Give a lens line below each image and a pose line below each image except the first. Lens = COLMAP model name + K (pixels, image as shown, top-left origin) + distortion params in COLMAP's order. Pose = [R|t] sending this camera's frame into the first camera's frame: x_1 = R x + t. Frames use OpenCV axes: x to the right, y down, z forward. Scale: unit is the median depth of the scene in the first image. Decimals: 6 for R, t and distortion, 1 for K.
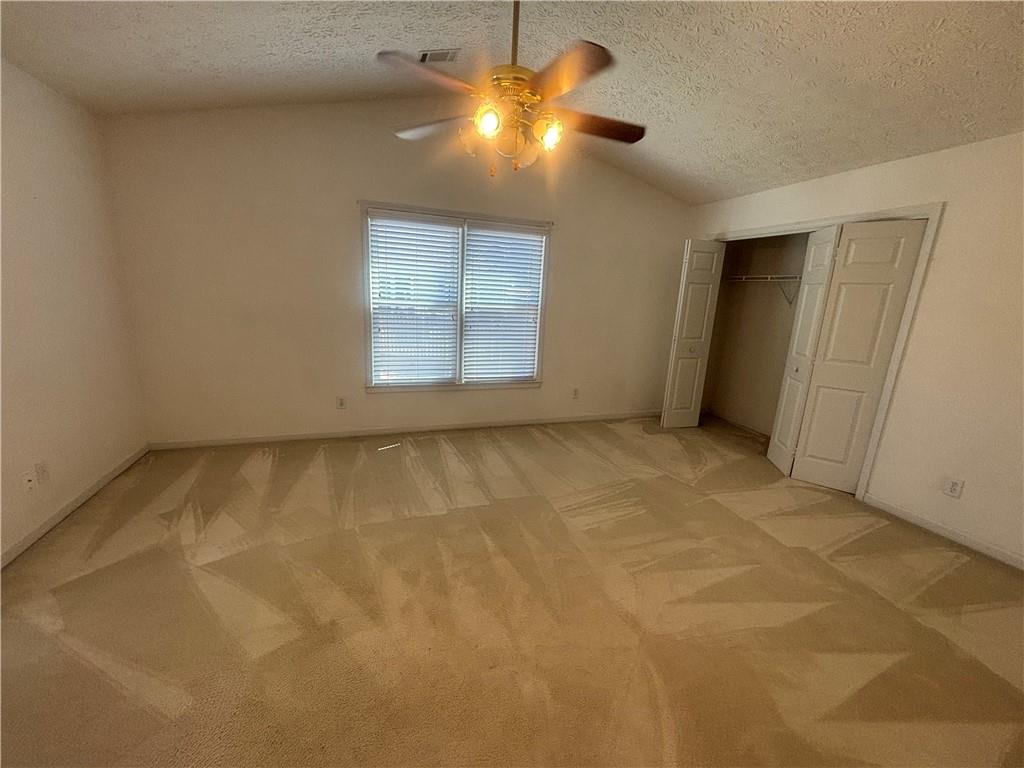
lens RADIAL K [[417.1, 0, 510.0], [0, 417.1, 386.0], [0, 0, 1]] dist [0.001260, 0.000081]
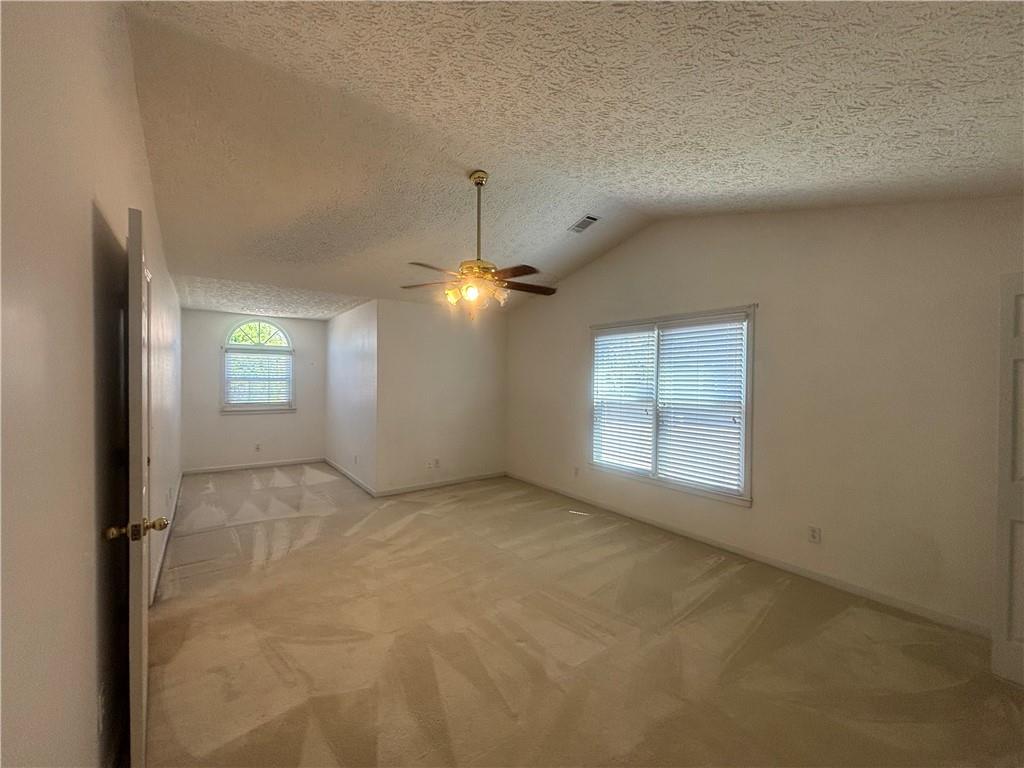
lens RADIAL K [[417.1, 0, 510.0], [0, 417.1, 386.0], [0, 0, 1]] dist [0.001260, 0.000081]
pose [[0.285904, -0.026758, -0.957885, 0.786899], [-0.215065, 0.972318, -0.091353, -0.057722], [0.933813, 0.232126, 0.272234, 0.377222]]
